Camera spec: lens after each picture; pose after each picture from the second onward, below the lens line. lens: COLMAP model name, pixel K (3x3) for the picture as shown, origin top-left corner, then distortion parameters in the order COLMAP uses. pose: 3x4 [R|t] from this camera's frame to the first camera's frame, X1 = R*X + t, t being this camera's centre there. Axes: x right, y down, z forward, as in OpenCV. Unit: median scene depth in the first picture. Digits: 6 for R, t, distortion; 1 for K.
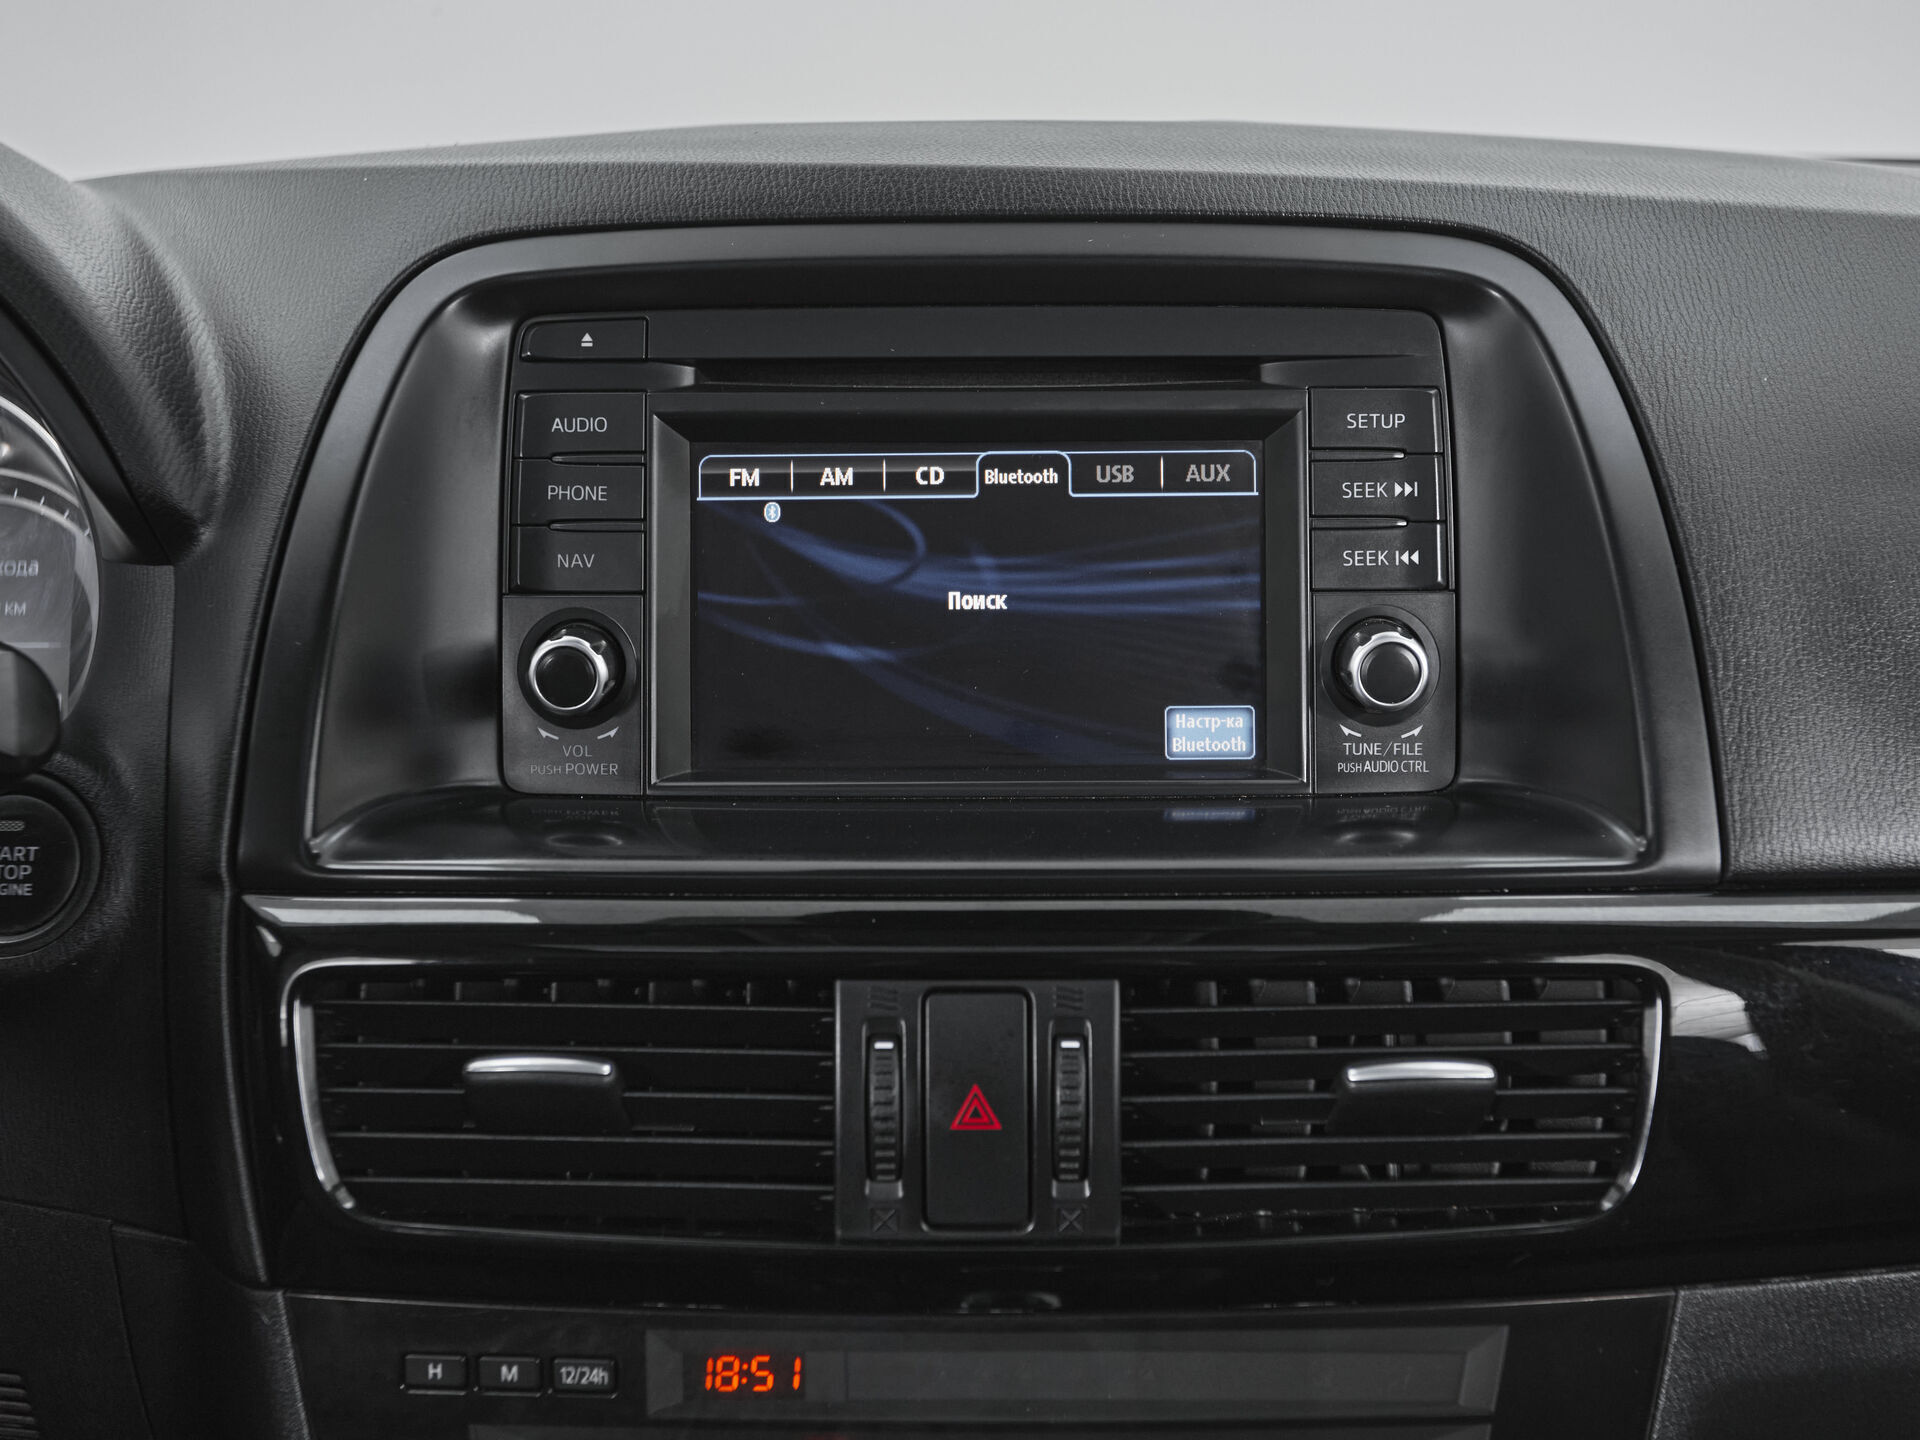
lens RADIAL K [[2342.3, 0, 983.7], [0, 2342.3, 714.3], [0, 0, 1]] dist [0.025229, 0.000000]
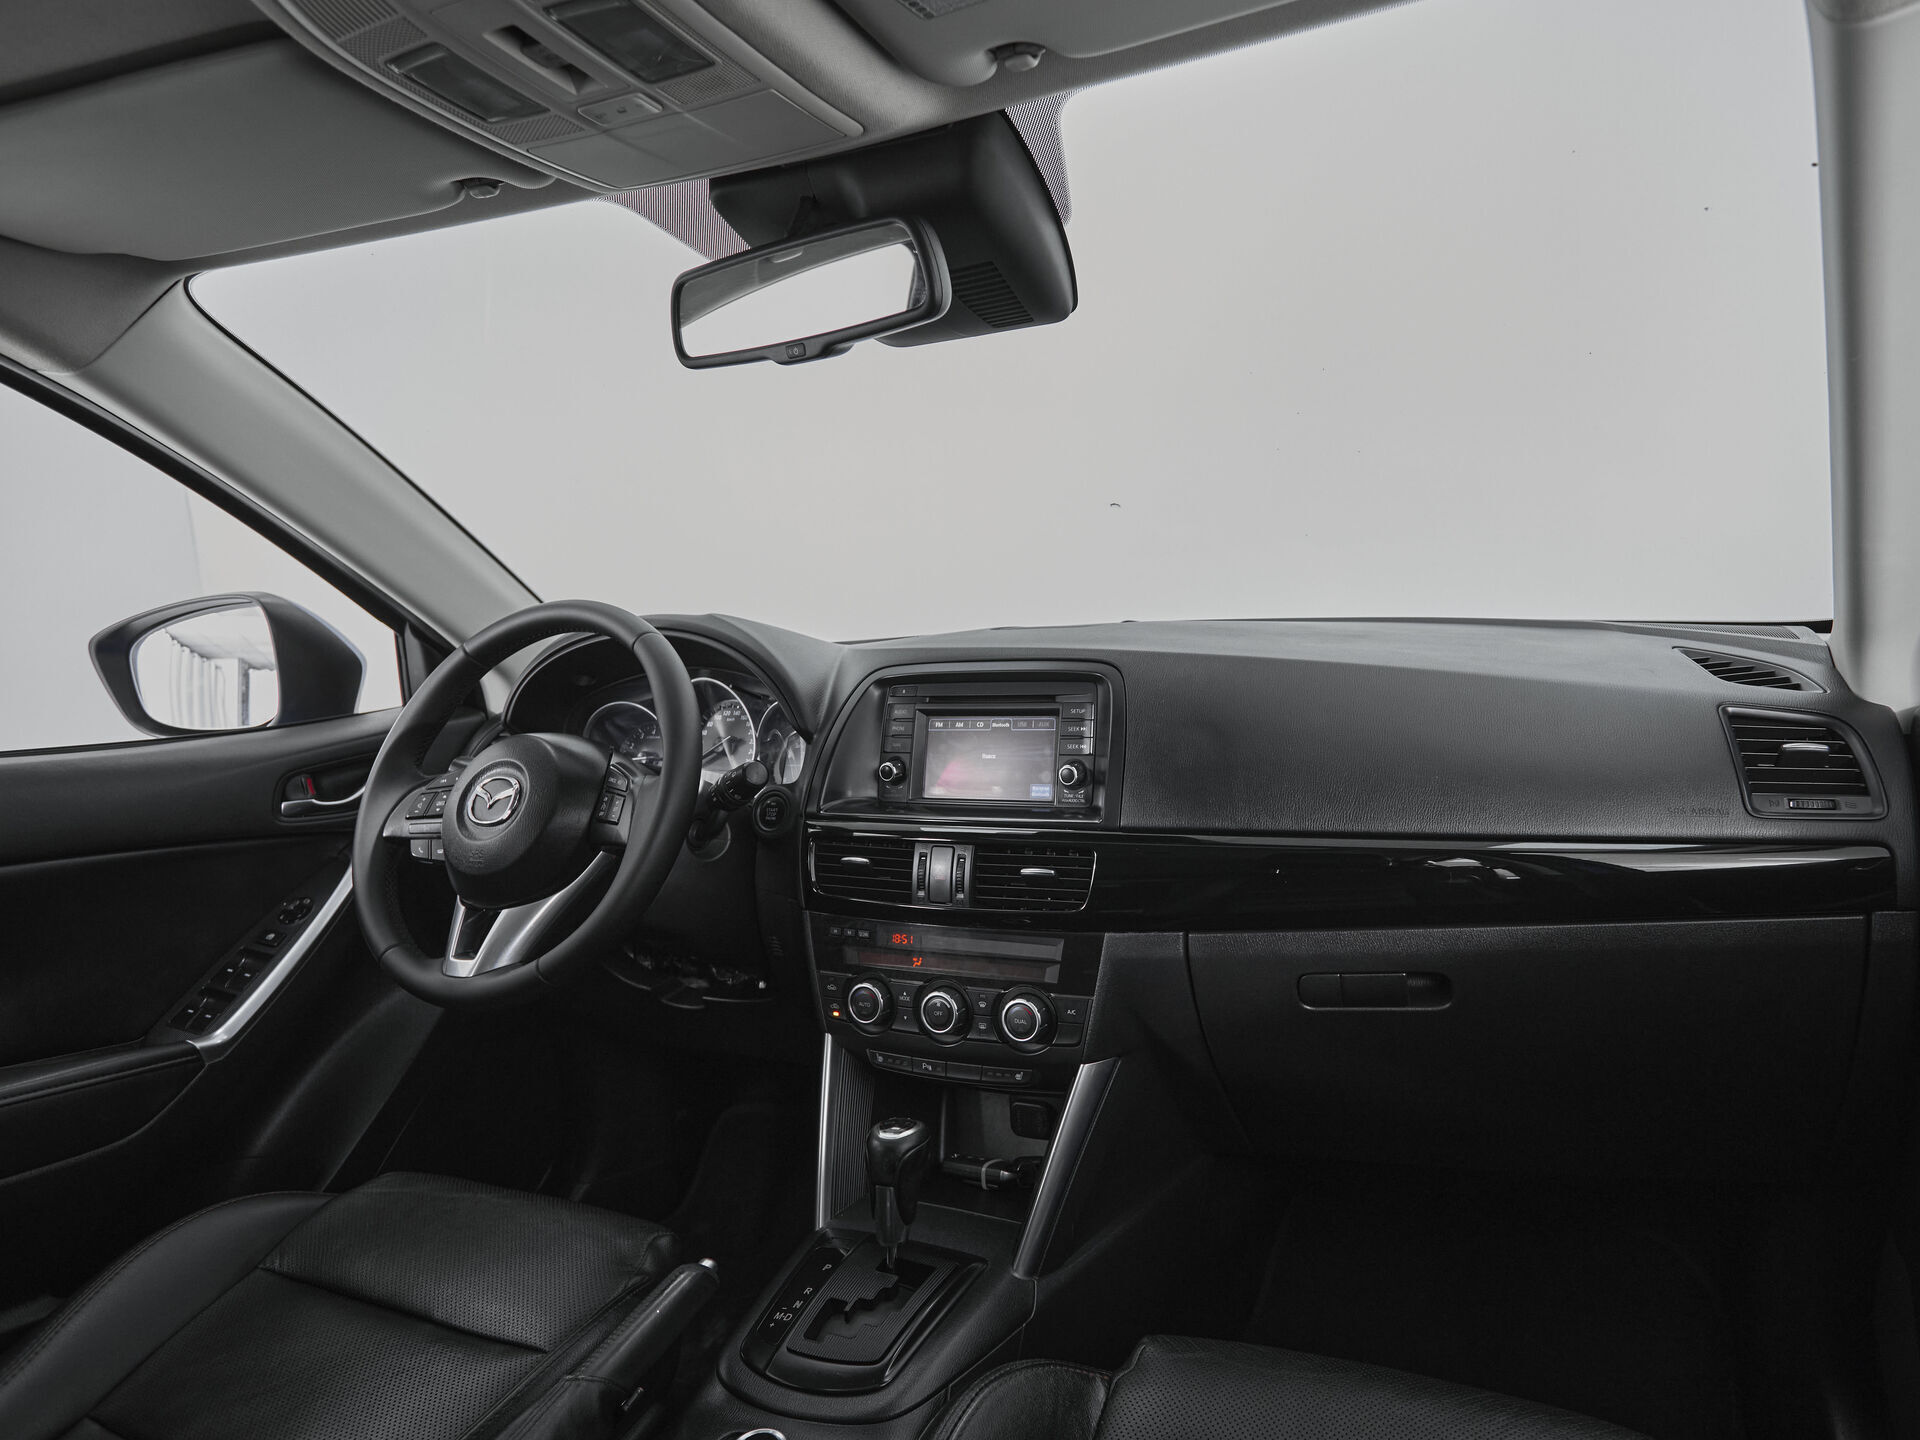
lens RADIAL K [[1201.8, 0, 1089.9], [0, 1201.8, 728.4], [0, 0, 1]] dist [0.023445, -0.007609]
pose [[0.923270, 0.007104, -0.384085, 0.986795], [-0.044640, 0.995039, -0.088904, 0.080652], [0.381549, 0.099228, 0.919007, -0.838053]]
